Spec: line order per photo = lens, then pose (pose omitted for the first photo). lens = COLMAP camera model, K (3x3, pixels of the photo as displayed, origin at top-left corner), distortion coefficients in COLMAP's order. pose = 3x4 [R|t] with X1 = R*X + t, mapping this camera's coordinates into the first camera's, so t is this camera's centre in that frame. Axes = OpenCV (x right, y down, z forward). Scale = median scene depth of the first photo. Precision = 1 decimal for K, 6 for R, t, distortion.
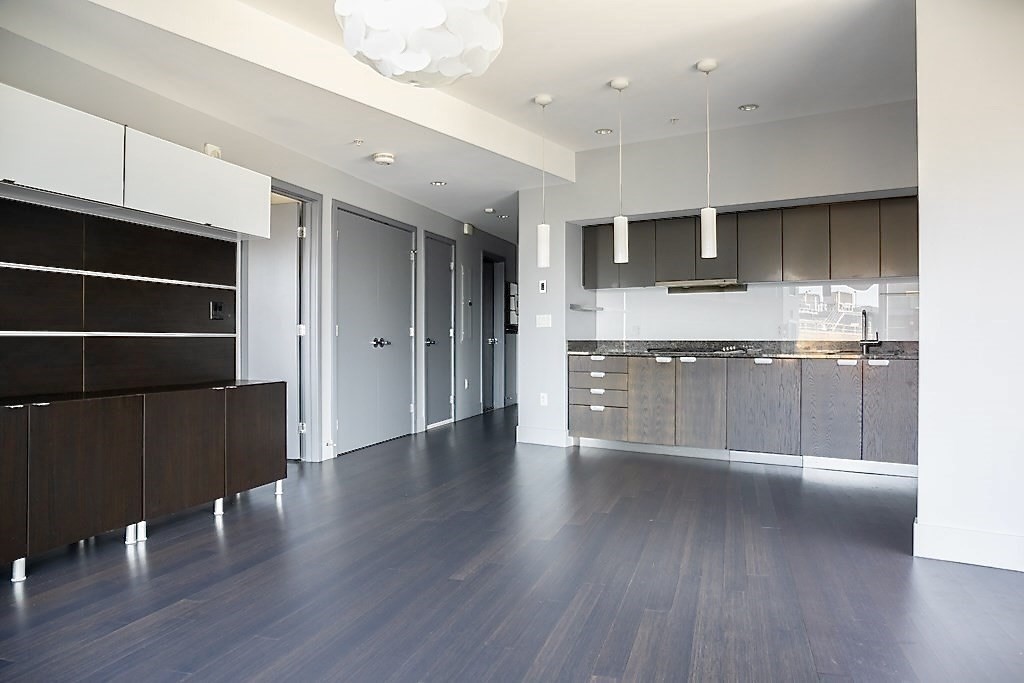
lens RADIAL K [[695.4, 0, 505.8], [0, 695.4, 337.8], [0, 0, 1]] dist [-0.003737, -0.002582]
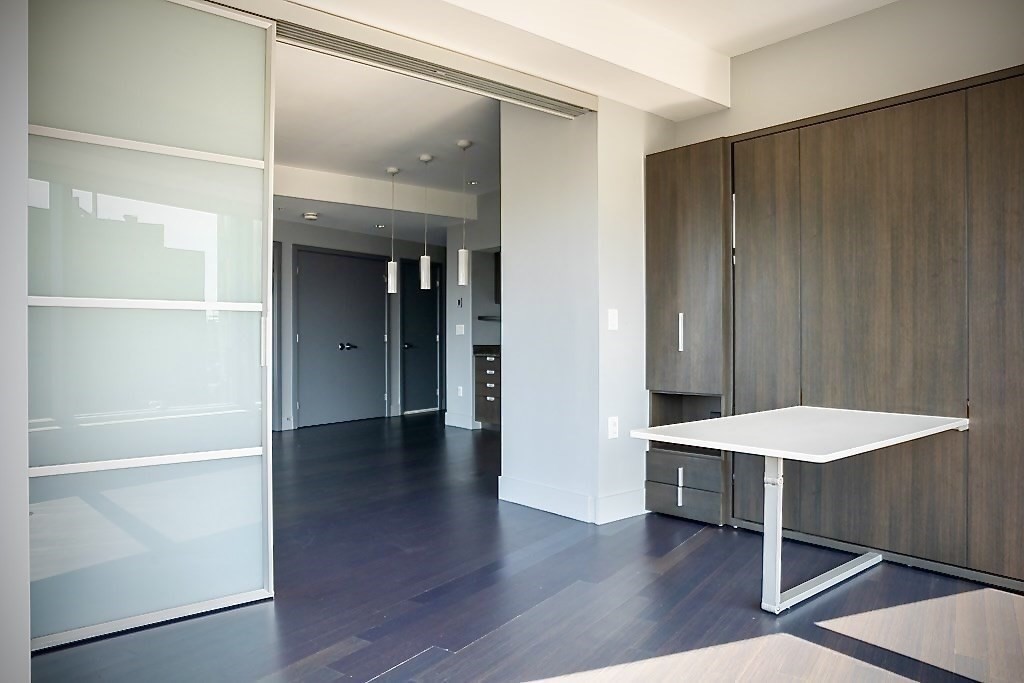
lens RADIAL K [[695.4, 0, 505.8], [0, 695.4, 337.8], [0, 0, 1]] dist [-0.003737, -0.002582]
pose [[0.957506, -0.002706, -0.288400, 0.501842], [0.002196, 0.999995, -0.002092, -0.006277], [0.288405, 0.001370, 0.957508, -0.191999]]
